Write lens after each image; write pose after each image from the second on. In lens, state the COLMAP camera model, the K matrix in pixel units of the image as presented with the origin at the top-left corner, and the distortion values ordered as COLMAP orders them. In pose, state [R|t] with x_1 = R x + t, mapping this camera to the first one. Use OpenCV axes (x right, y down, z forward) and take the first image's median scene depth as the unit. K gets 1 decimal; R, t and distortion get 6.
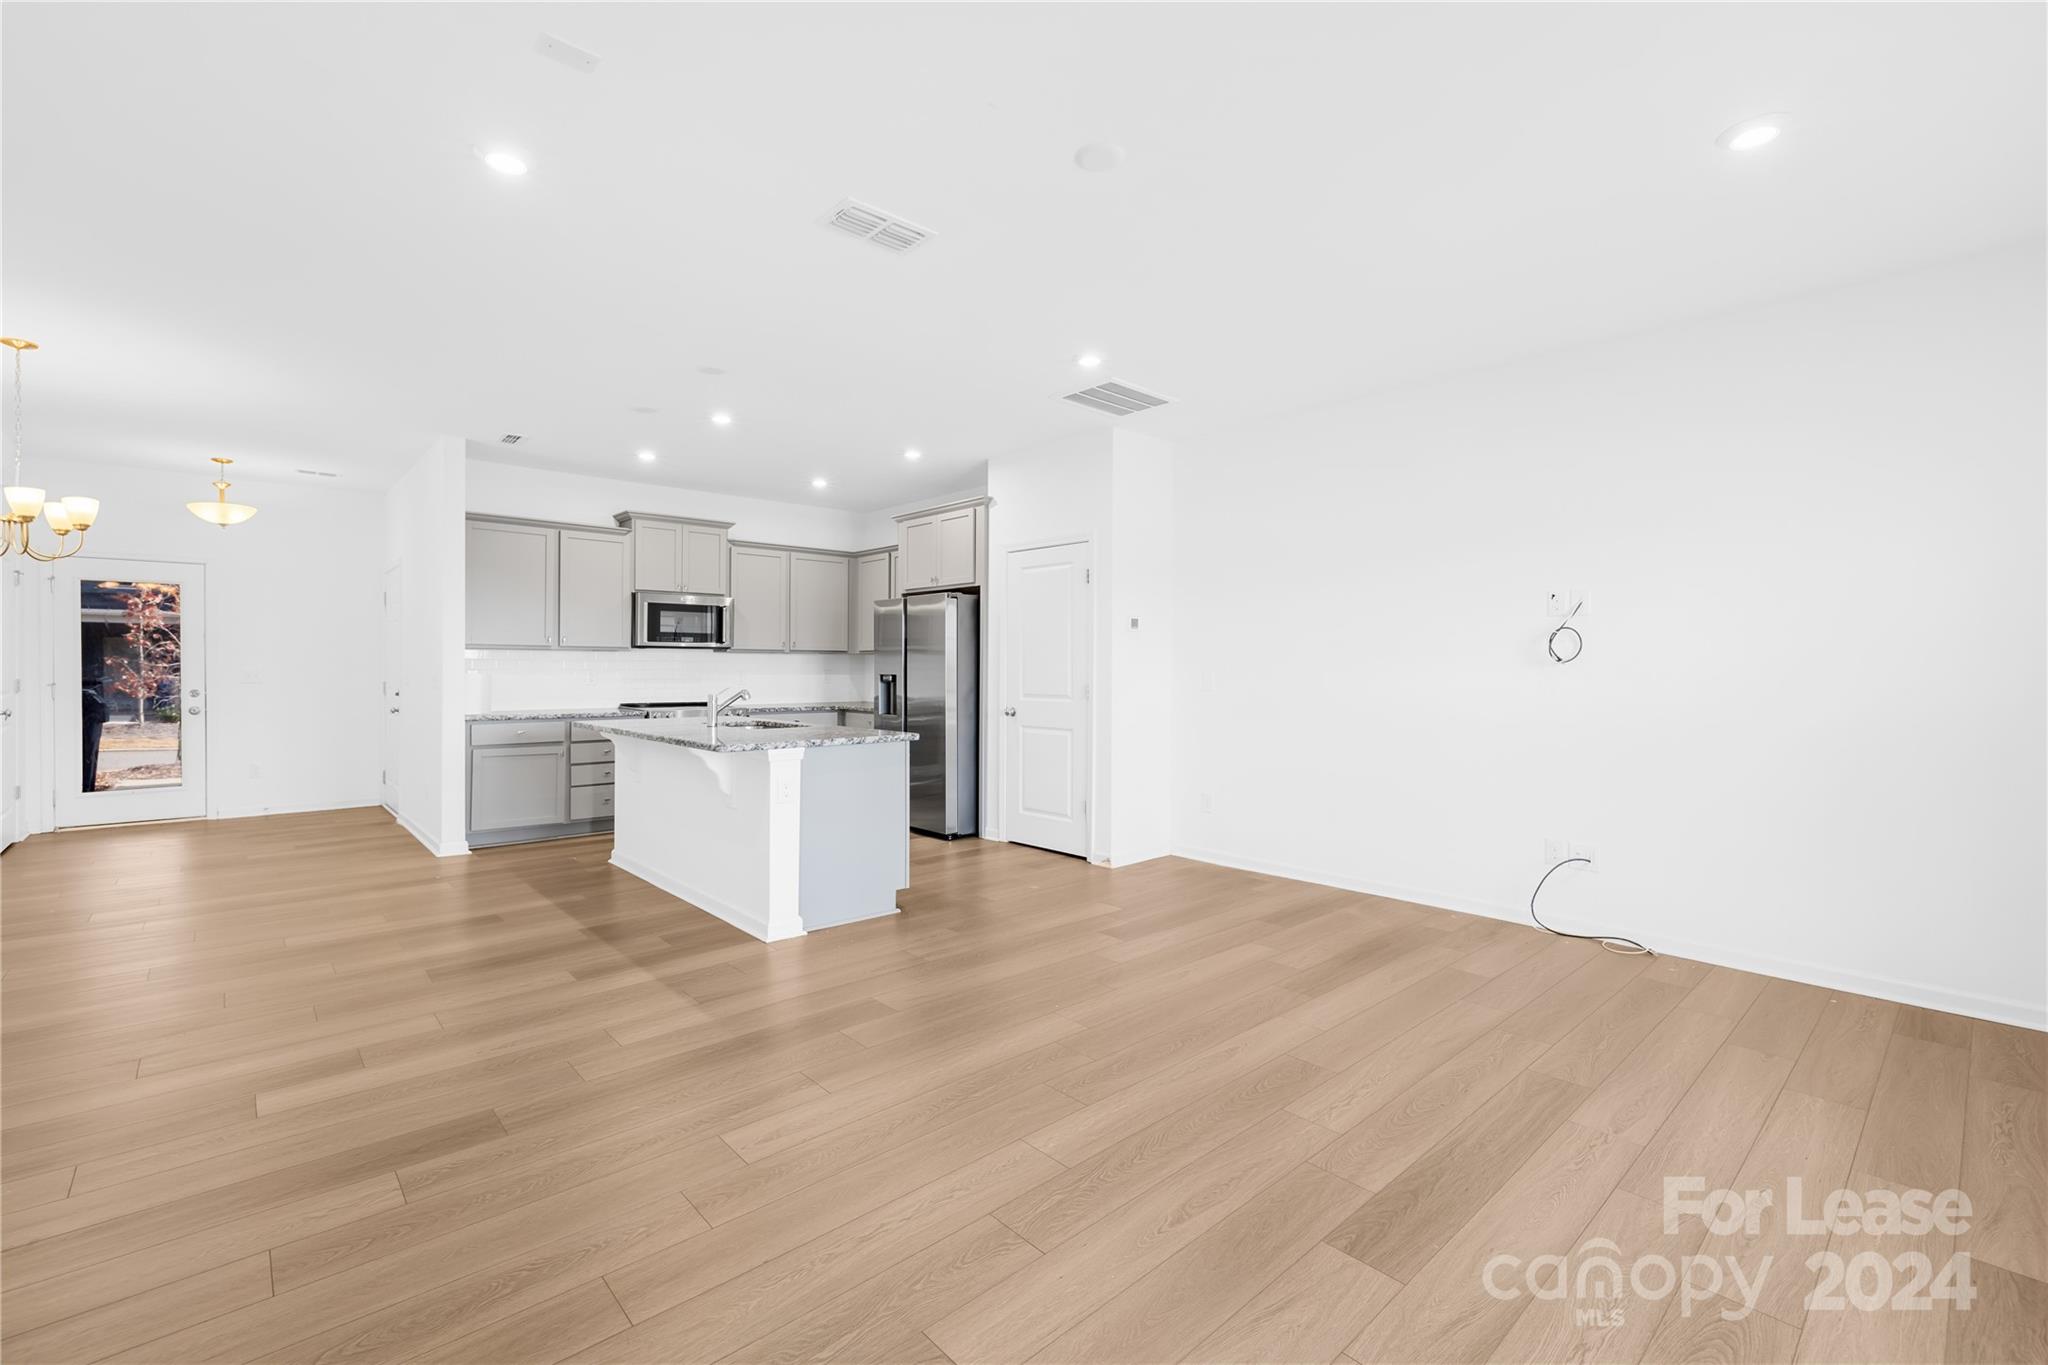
lens RADIAL K [[878.6, 0, 1056.2], [0, 878.6, 673.9], [0, 0, 1]] dist [-0.001033, -0.000020]
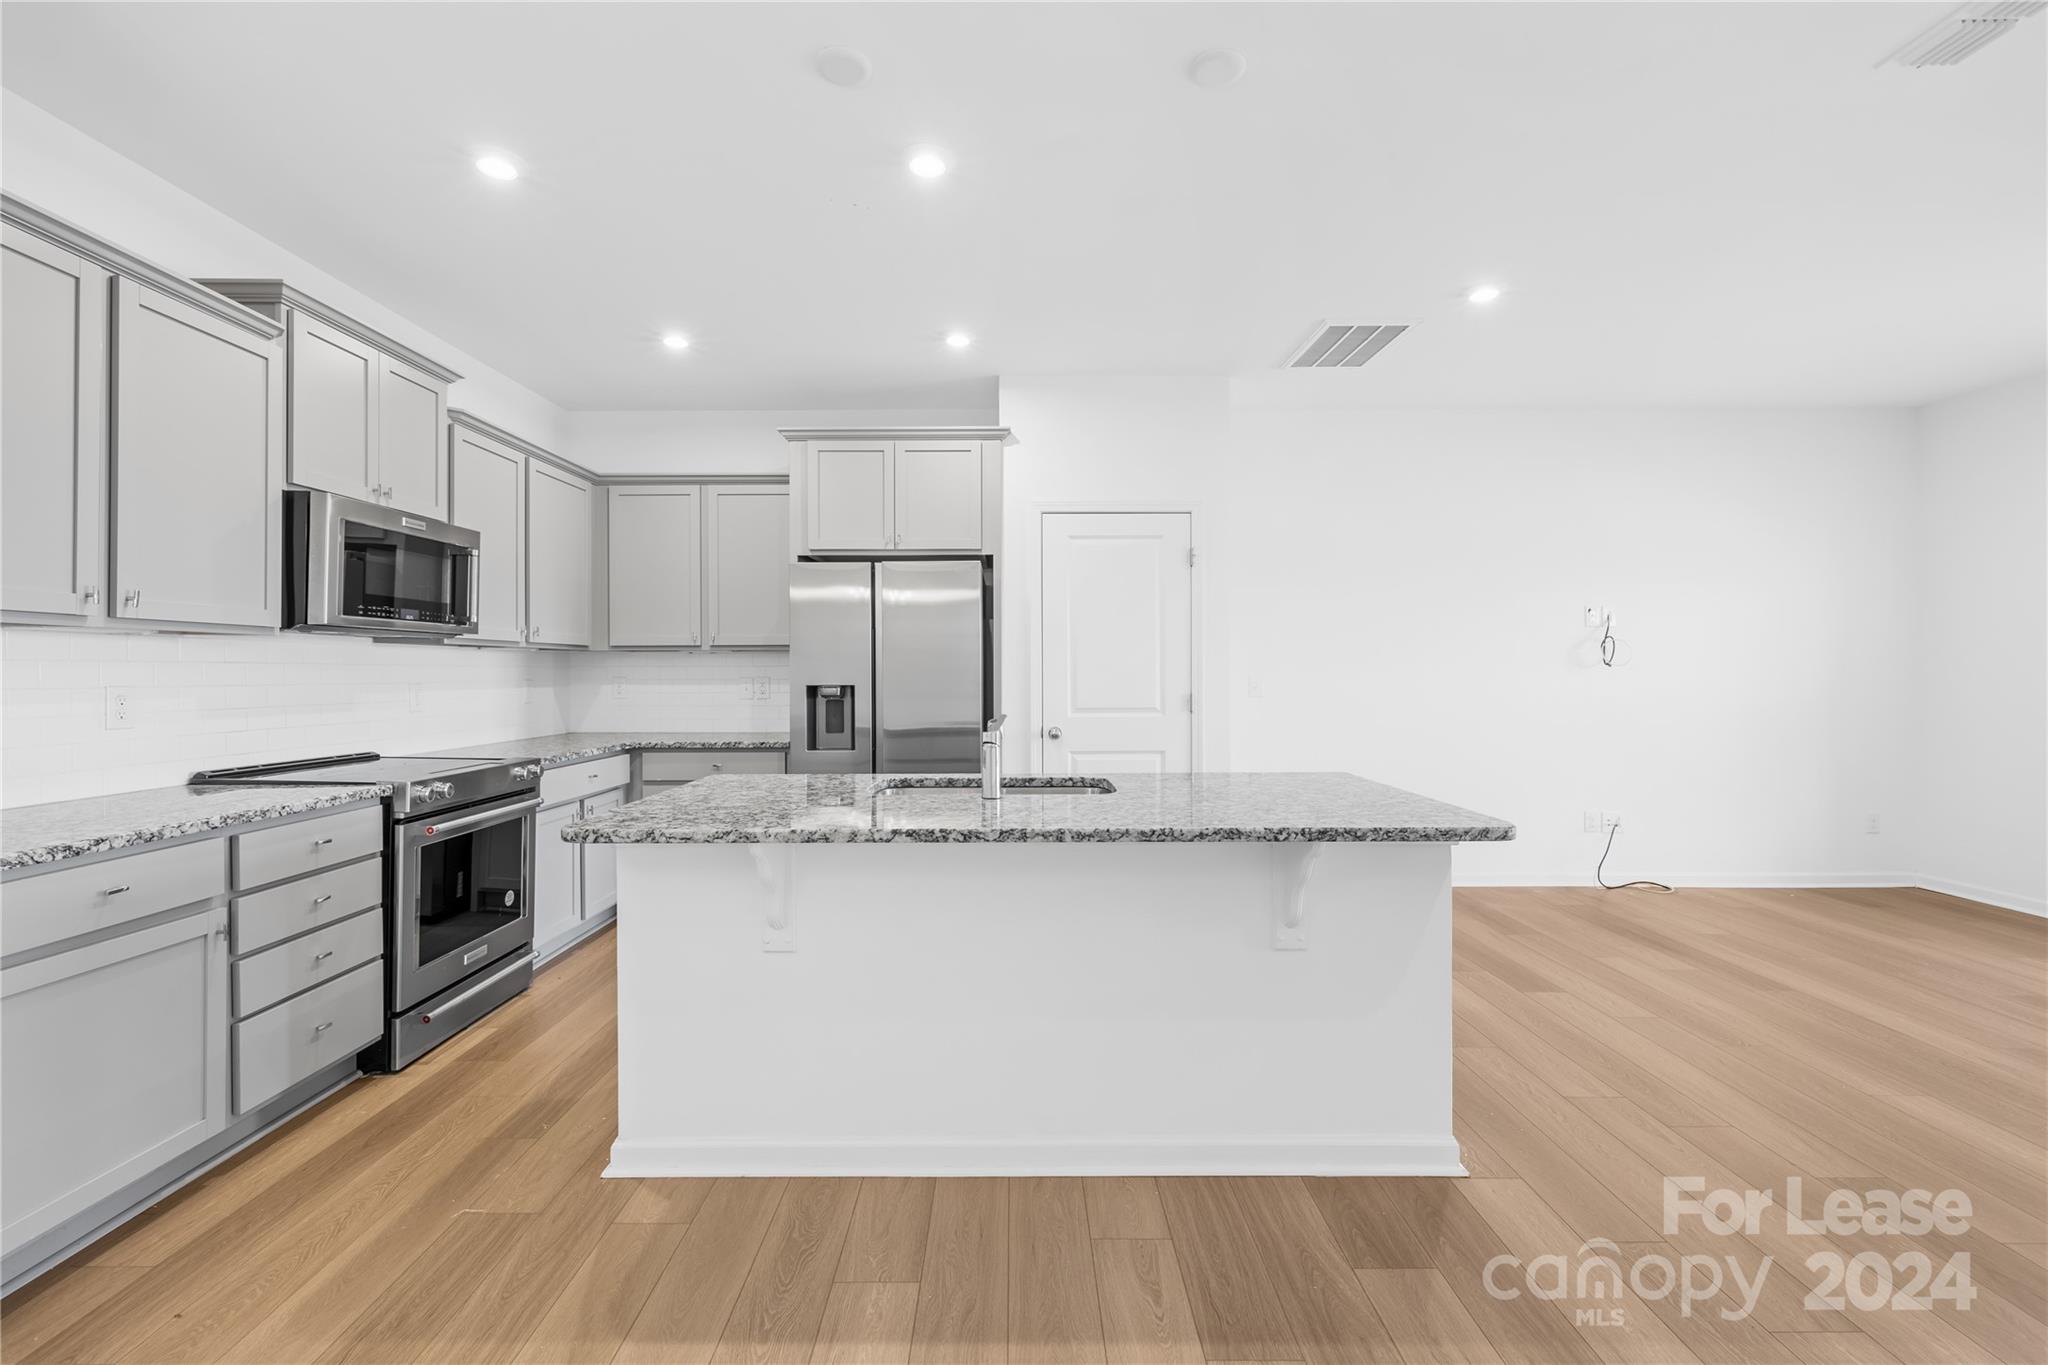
lens RADIAL K [[857.6, 0, 1021.5], [0, 857.6, 675.7], [0, 0, 1]] dist [-0.001094, 0.000049]
pose [[0.685329, -0.009006, 0.728178, -0.576786], [0.009927, 0.999946, 0.003024, -0.007216], [-0.728166, 0.005156, 0.685382, 0.528995]]
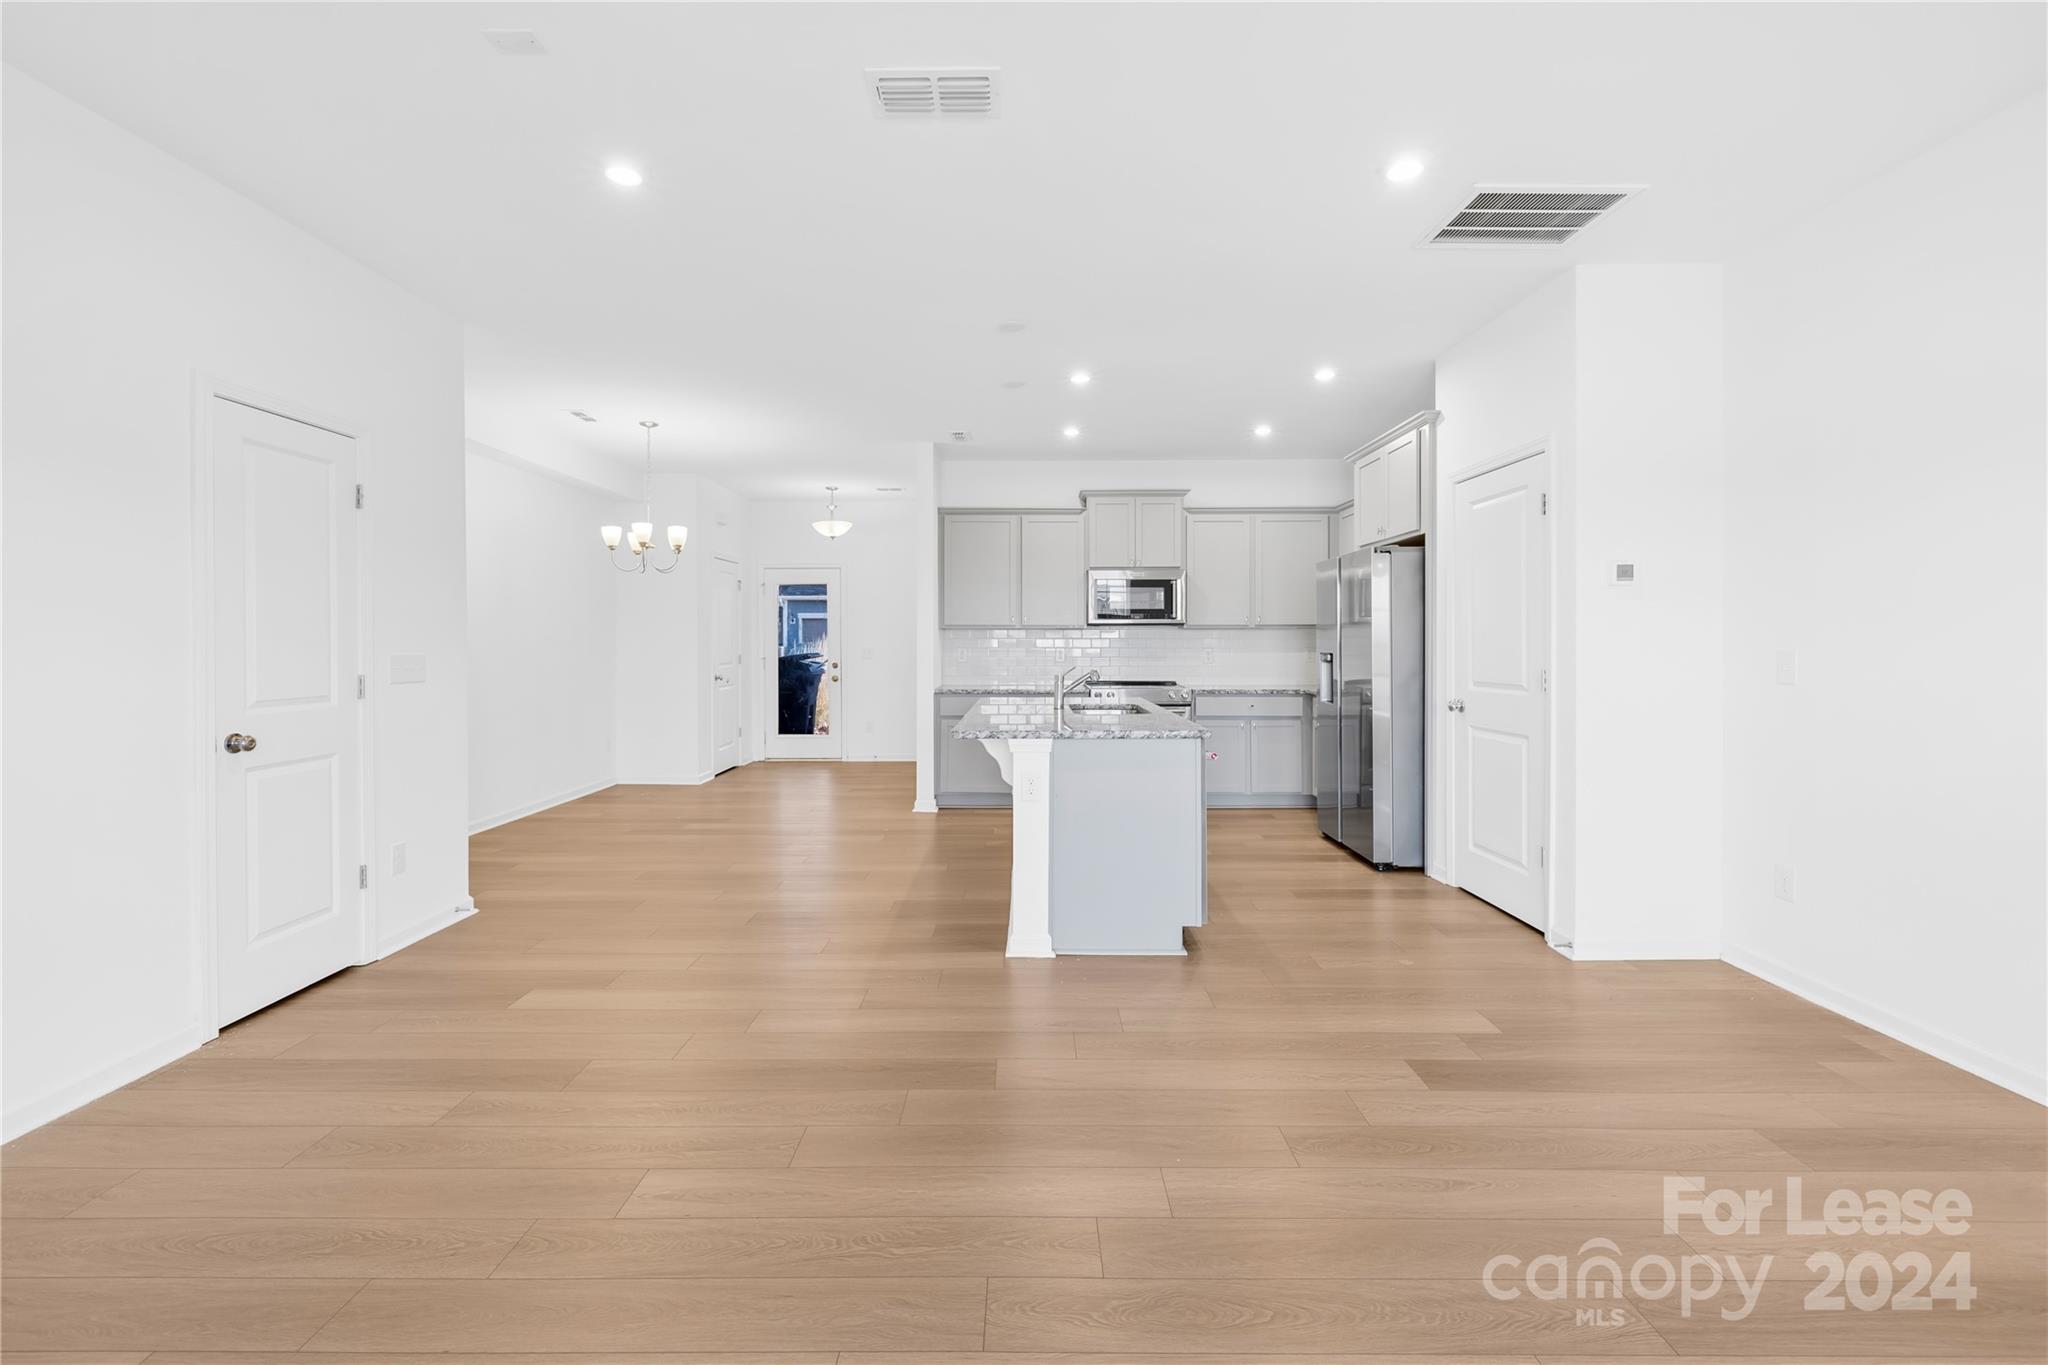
lens RADIAL K [[909.8, 0, 1043.7], [0, 909.8, 646.8], [0, 0, 1]] dist [0.000844, 0.000156]
pose [[0.726860, -0.001875, -0.686783, 0.208975], [-0.000688, 0.999994, -0.003458, -0.002160], [0.686785, 0.002986, 0.726854, 0.227512]]
